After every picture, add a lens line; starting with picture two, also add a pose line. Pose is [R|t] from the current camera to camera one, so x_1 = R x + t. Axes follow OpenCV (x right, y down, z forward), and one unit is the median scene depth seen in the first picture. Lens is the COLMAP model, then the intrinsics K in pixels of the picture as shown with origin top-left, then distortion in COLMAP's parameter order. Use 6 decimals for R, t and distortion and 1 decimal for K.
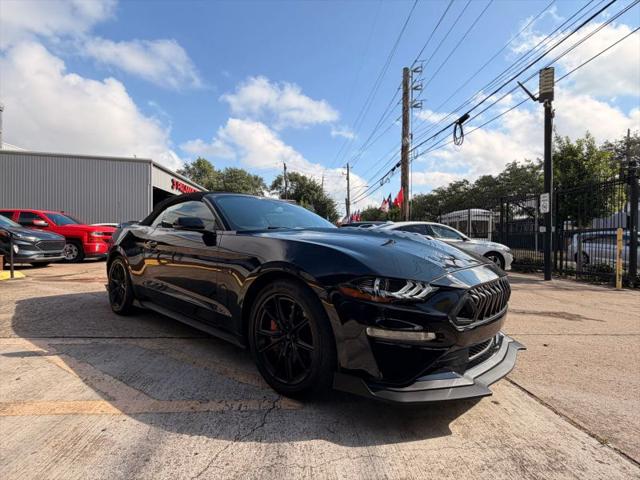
lens RADIAL K [[323.4, 0, 319.8], [0, 323.4, 240.5], [0, 0, 1]] dist [0.000784, -0.000920]
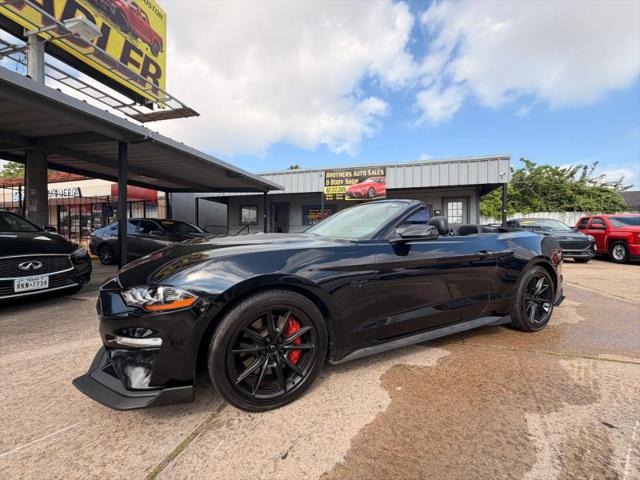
lens RADIAL K [[255.8, 0, 318.9], [0, 255.8, 240.8], [0, 0, 1]] dist [0.001079, -0.000390]
pose [[-0.375145, 0.008668, -0.926926, 0.199635], [-0.009096, 0.999874, 0.013032, -0.002497], [0.926922, 0.013320, -0.375019, 0.230331]]
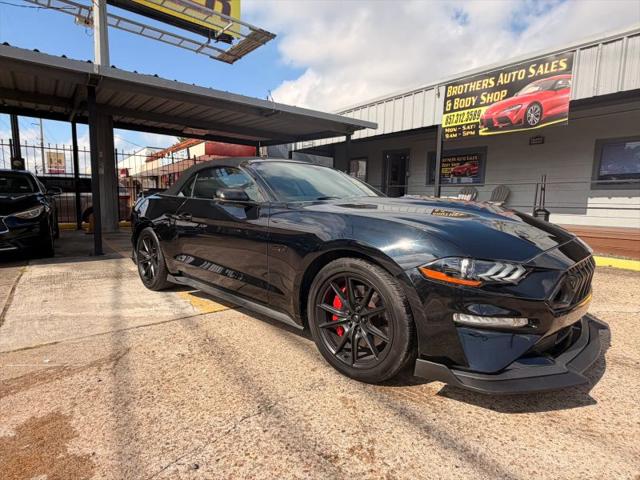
lens RADIAL K [[348.2, 0, 320.6], [0, 348.2, 242.4], [0, 0, 1]] dist [-0.001439, 0.001289]
pose [[-0.840562, 0.039816, -0.540250, 0.030319], [-0.027913, 0.992787, 0.116597, -0.005136], [0.540995, 0.113087, -0.833388, 0.319892]]
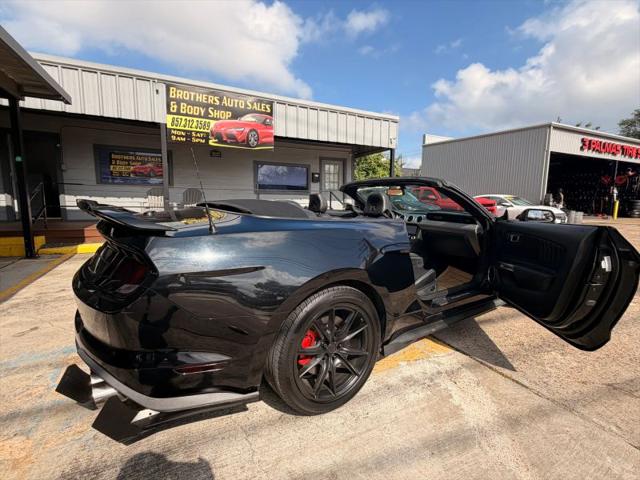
lens RADIAL K [[299.7, 0, 319.8], [0, 299.7, 241.5], [0, 0, 1]] dist [0.000045, -0.000137]
pose [[0.354634, 0.118889, -0.927416, 0.079720], [-0.009955, 0.992307, 0.123401, -0.010897], [0.934952, -0.034530, 0.353089, 0.065413]]
